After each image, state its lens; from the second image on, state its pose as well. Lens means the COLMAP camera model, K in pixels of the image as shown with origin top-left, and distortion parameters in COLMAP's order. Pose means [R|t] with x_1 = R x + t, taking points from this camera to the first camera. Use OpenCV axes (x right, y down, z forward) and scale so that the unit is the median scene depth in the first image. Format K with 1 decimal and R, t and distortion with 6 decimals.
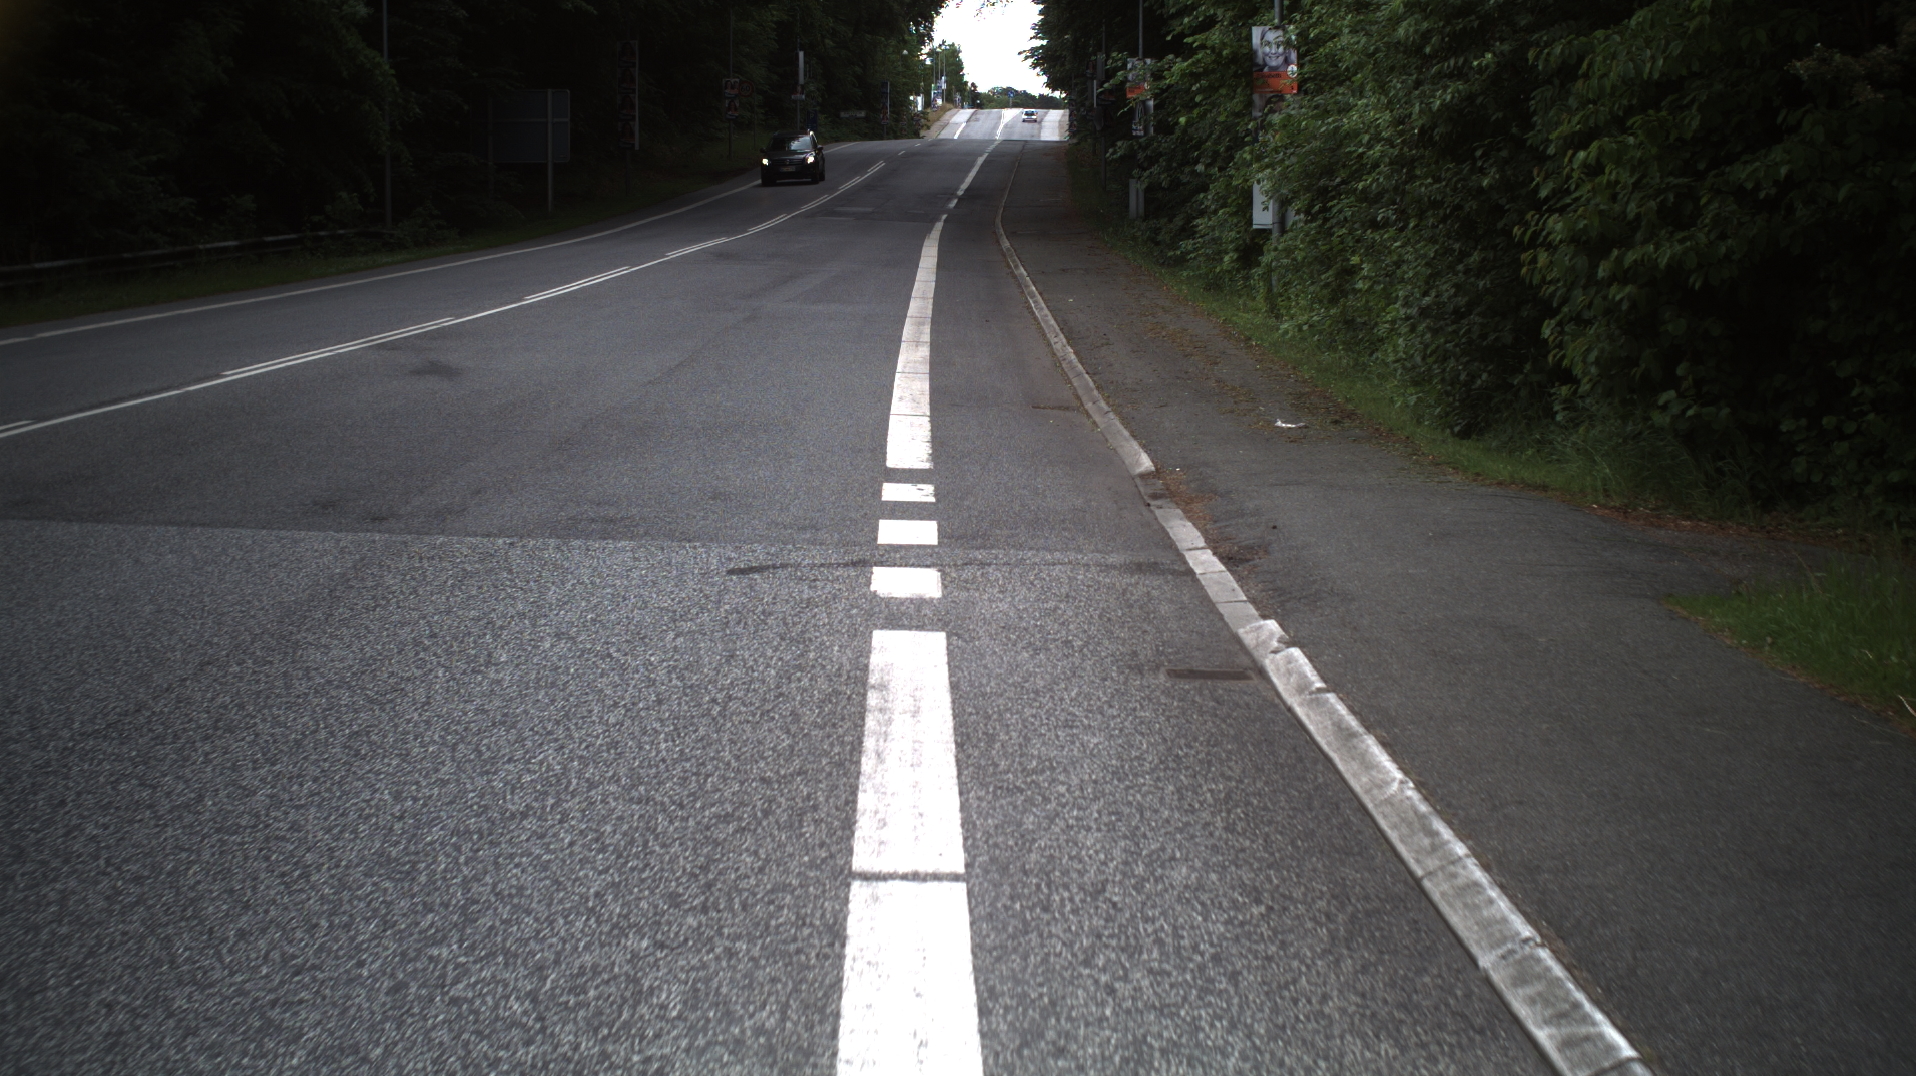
lens RADIAL K [[3452.8, 0, 958.0], [0, 3452.8, 538.0], [0, 0, 1]] dist [-0.303897, 0.349942]
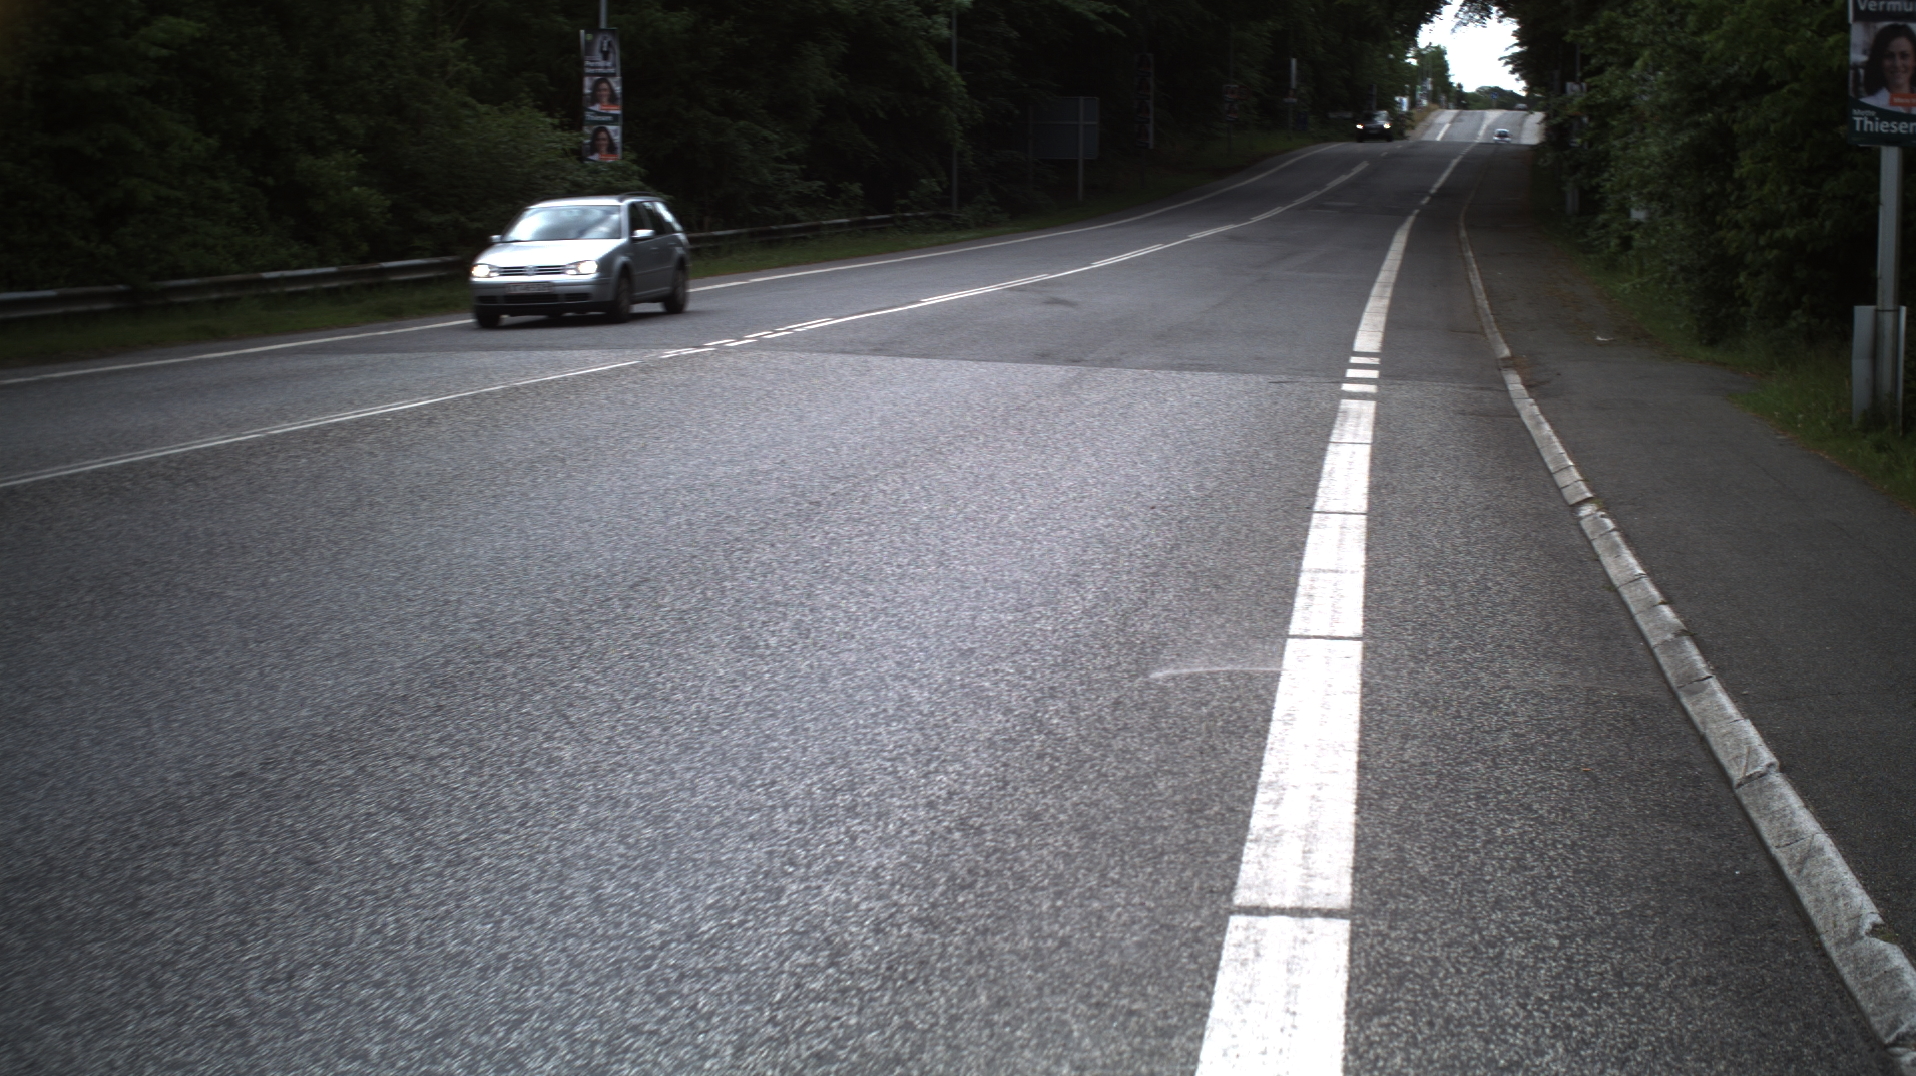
lens RADIAL K [[3452.8, 0, 958.0], [0, 3452.8, 538.0], [0, 0, 1]] dist [-0.303897, 0.349942]
pose [[0.990059, 0.023767, -0.138630, 0.011766], [-0.023514, 0.999718, 0.003463, 0.035337], [0.138673, -0.000169, 0.990338, -0.356490]]
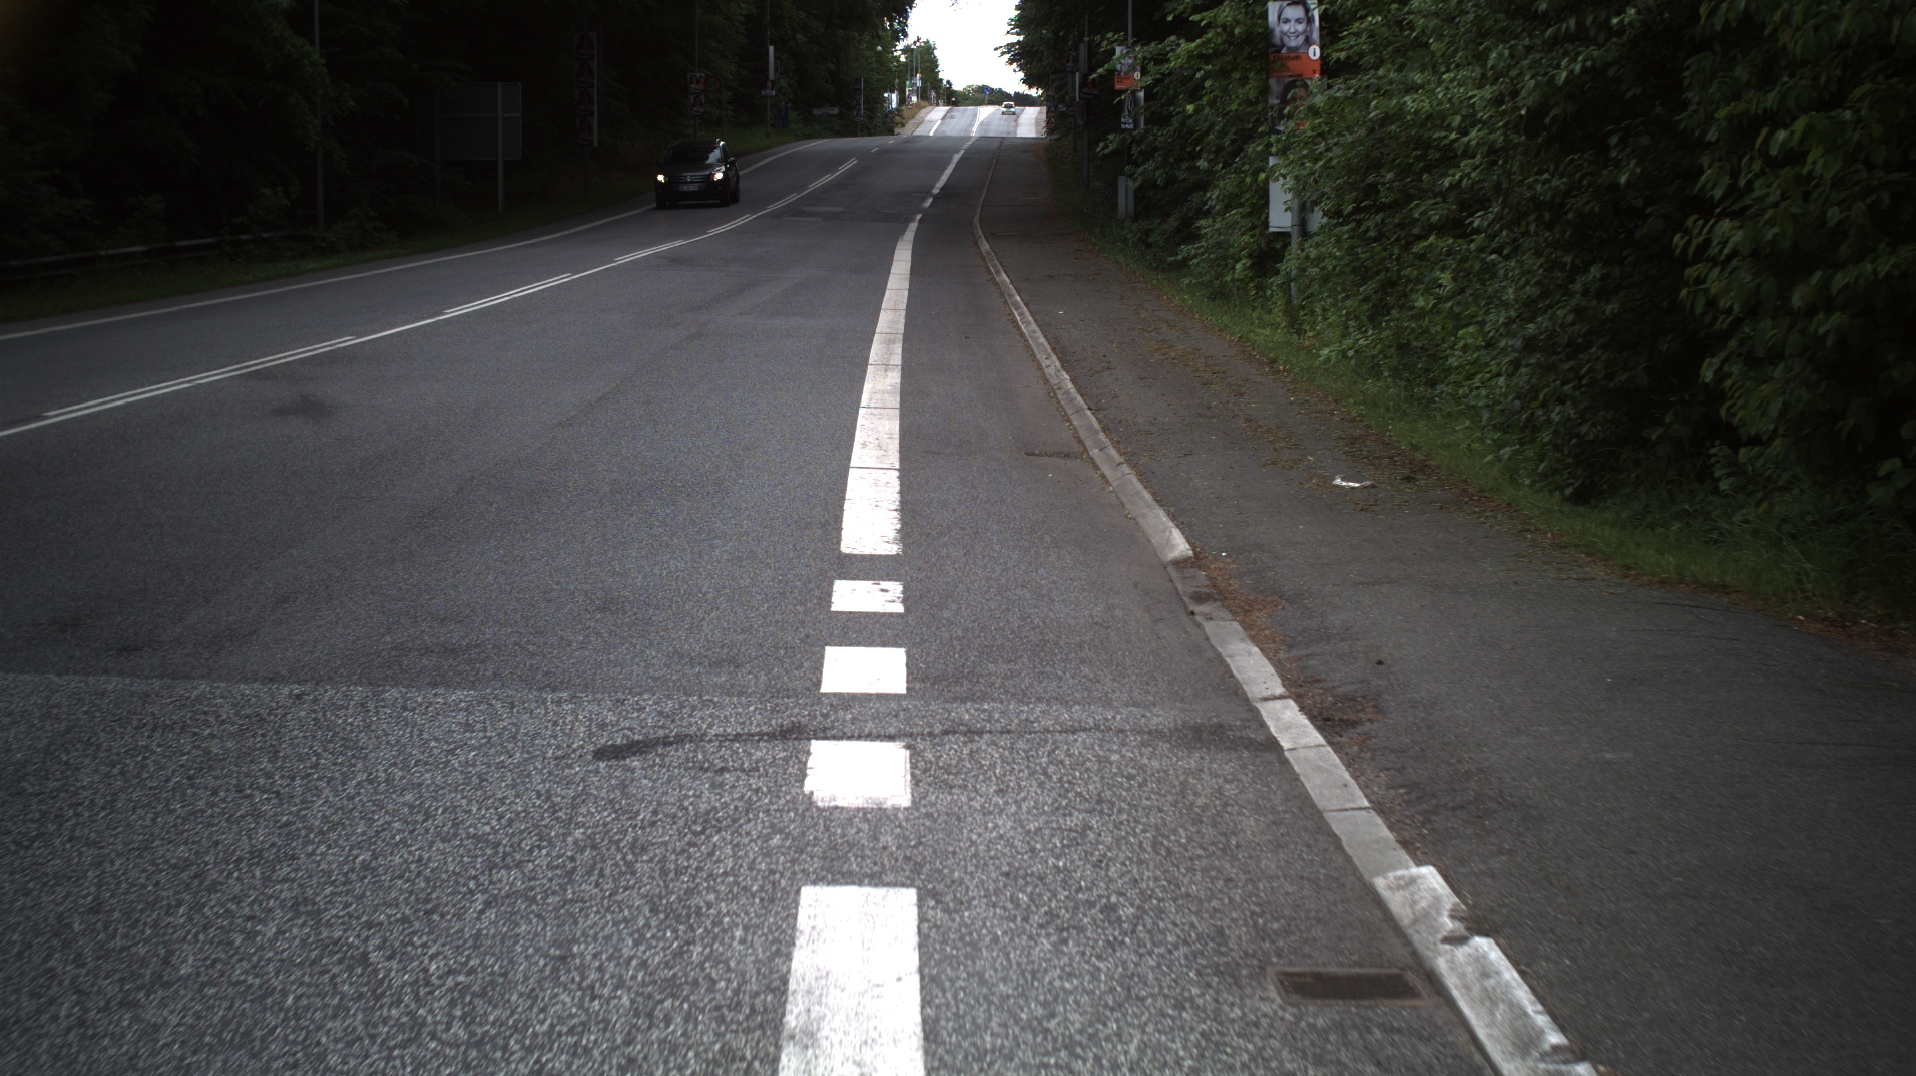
lens RADIAL K [[3452.8, 0, 958.0], [0, 3452.8, 538.0], [0, 0, 1]] dist [-0.303897, 0.349942]
pose [[0.999973, -0.002209, 0.006963, -0.000050], [0.002206, 0.999997, 0.000473, -0.012084], [-0.006964, -0.000458, 0.999976, 0.119718]]
